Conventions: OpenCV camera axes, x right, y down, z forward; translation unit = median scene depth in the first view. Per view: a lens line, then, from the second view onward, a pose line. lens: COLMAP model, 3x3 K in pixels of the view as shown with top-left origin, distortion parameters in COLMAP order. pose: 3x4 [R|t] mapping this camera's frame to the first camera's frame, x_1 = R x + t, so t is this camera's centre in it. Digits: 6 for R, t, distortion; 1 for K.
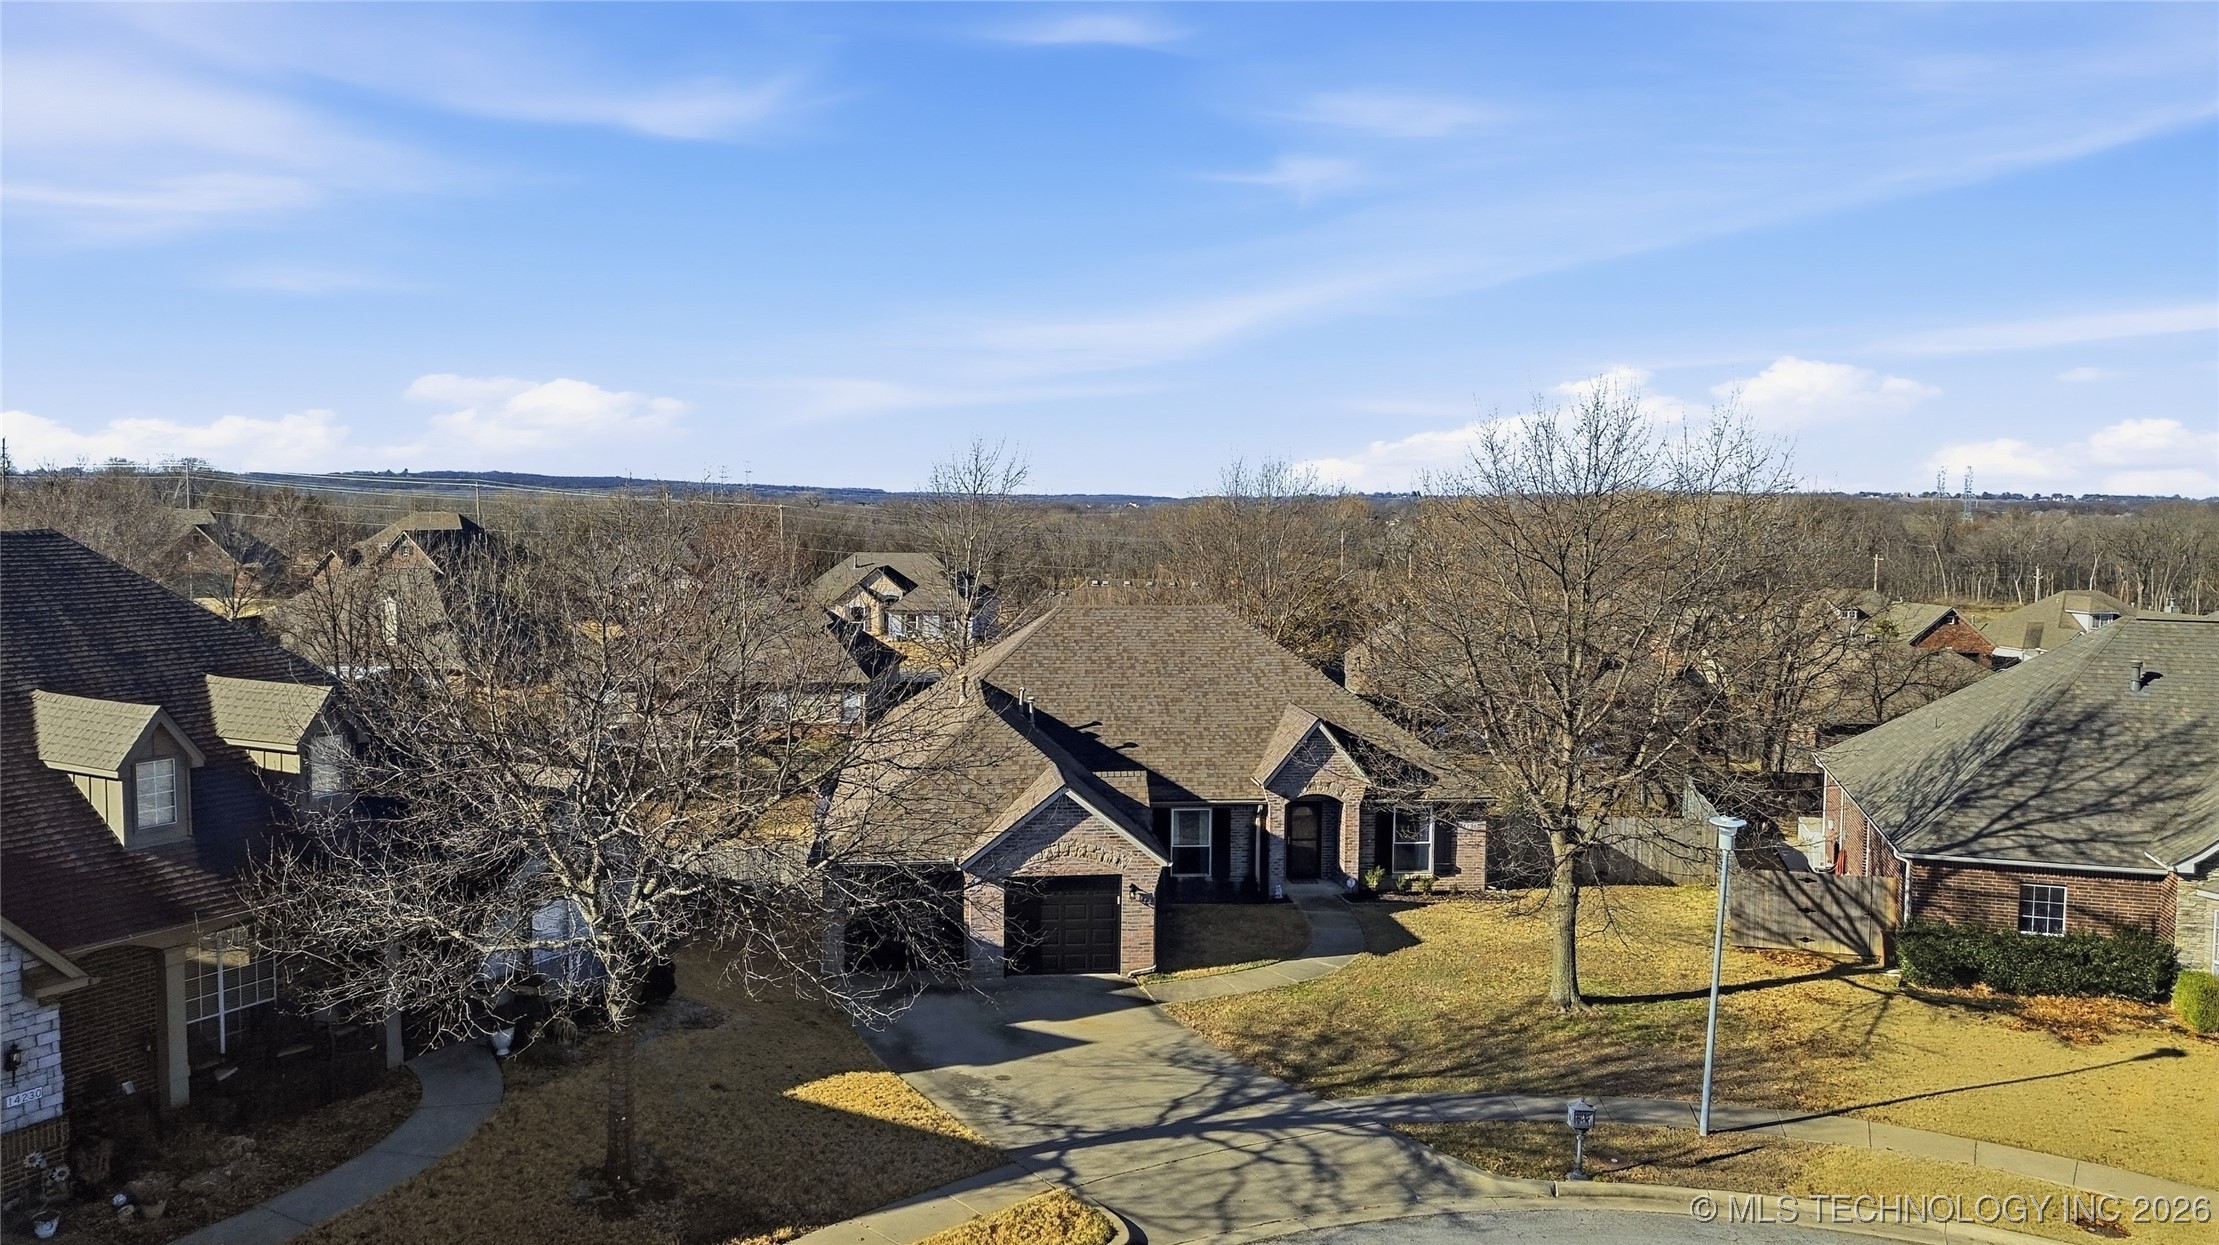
lens RADIAL K [[1552.8, 0, 1101.5], [0, 1552.8, 639.5], [0, 0, 1]] dist [0.118626, -0.130496]
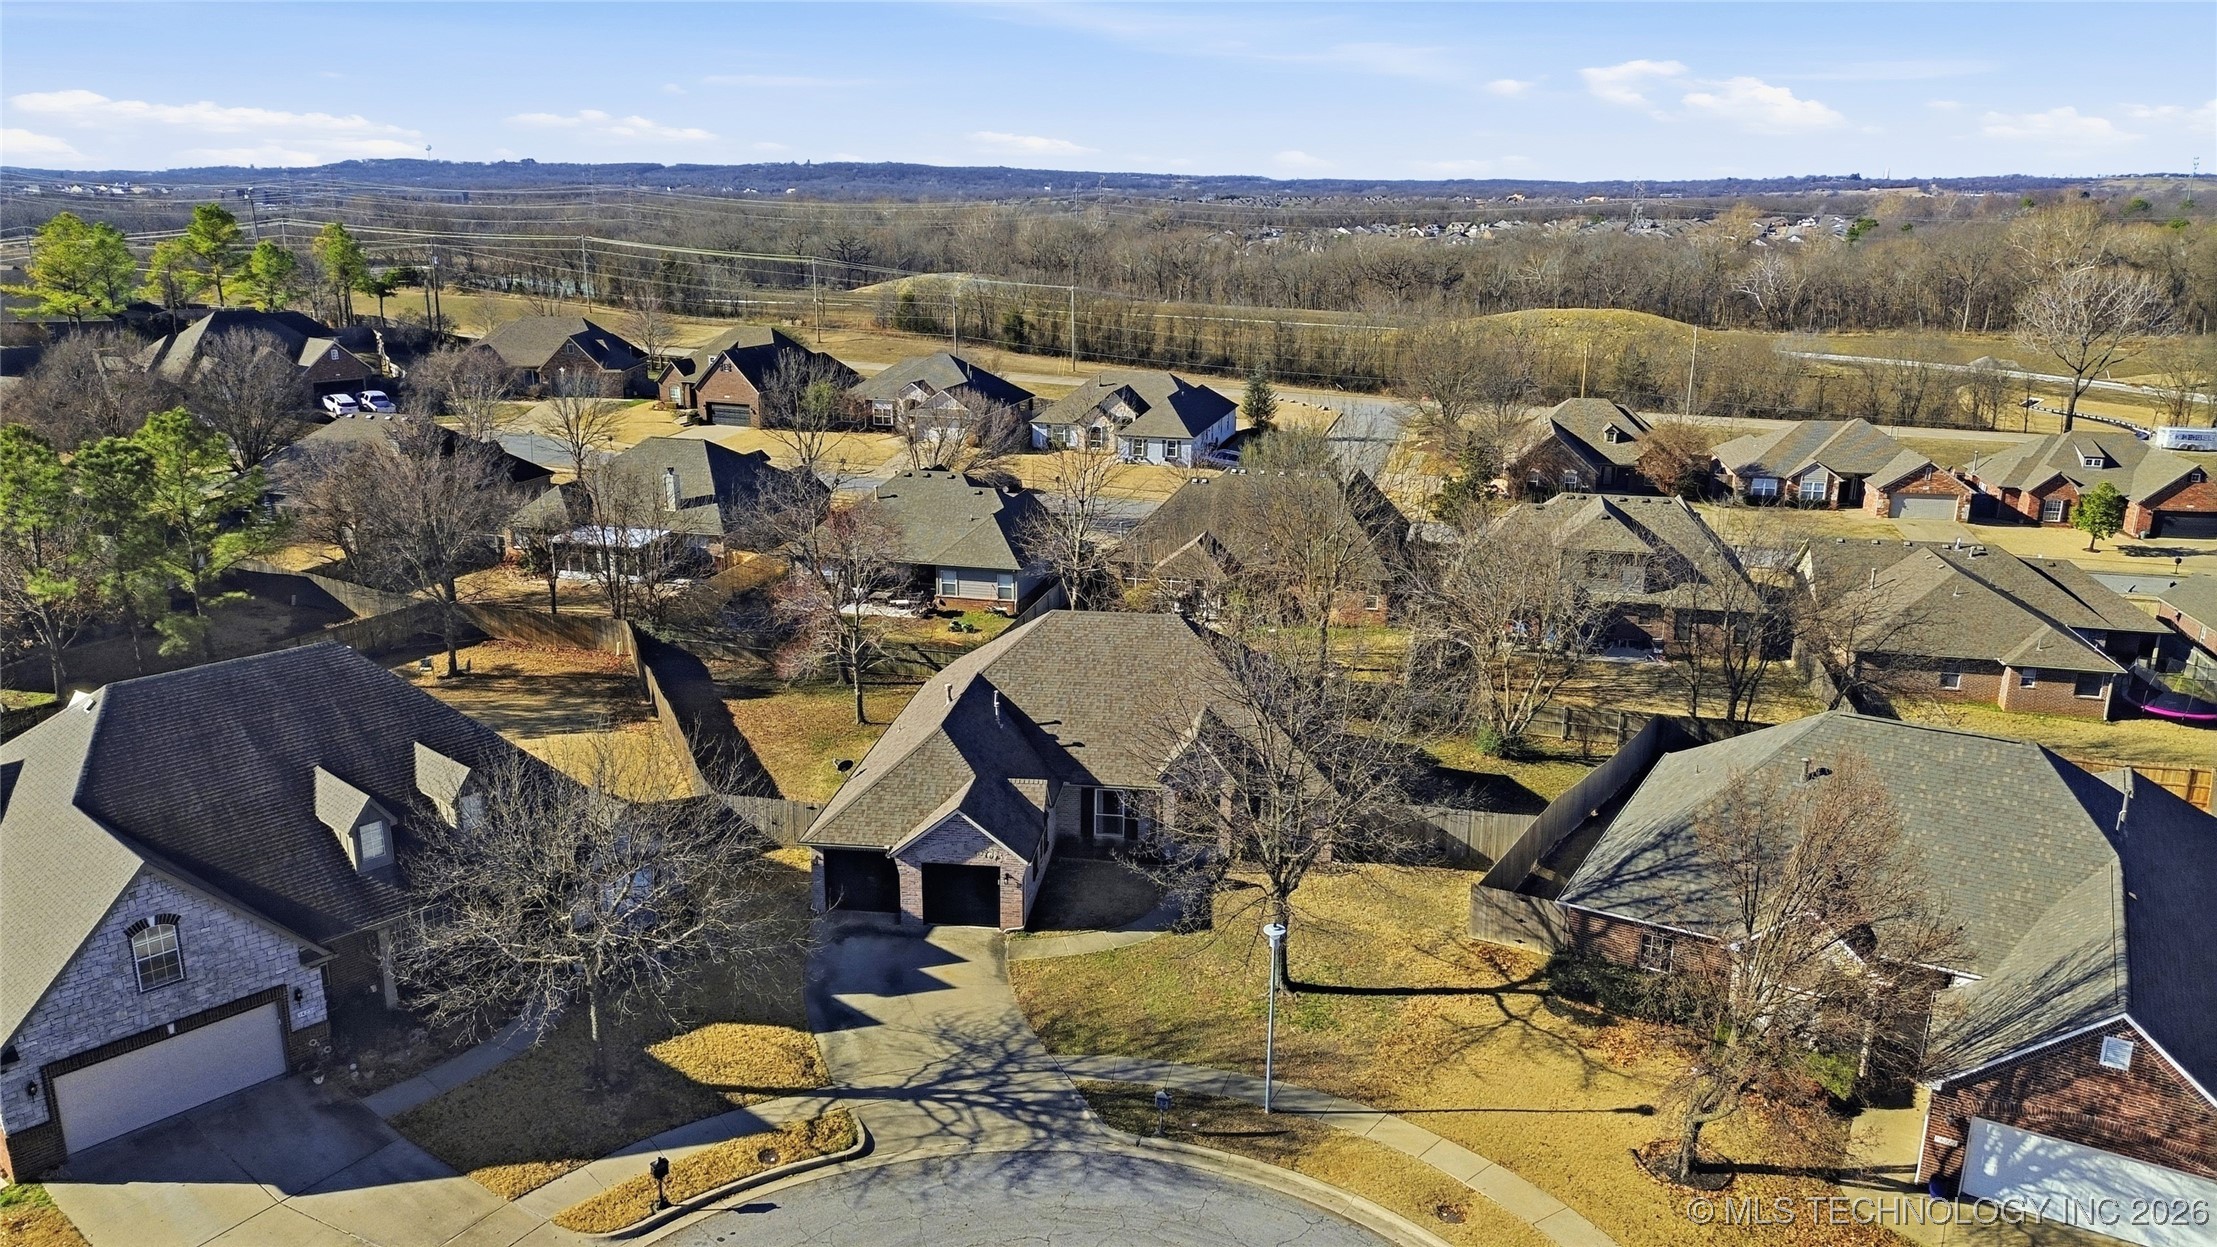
lens RADIAL K [[1571.1, 0, 1108.5], [0, 1571.1, 623.5], [0, 0, 1]] dist [0.081226, -0.089608]
pose [[0.972915, 0.054675, -0.224606, 0.447539], [-0.013274, 0.983238, 0.181845, -0.356026], [0.230784, -0.173938, 0.957332, -0.361712]]
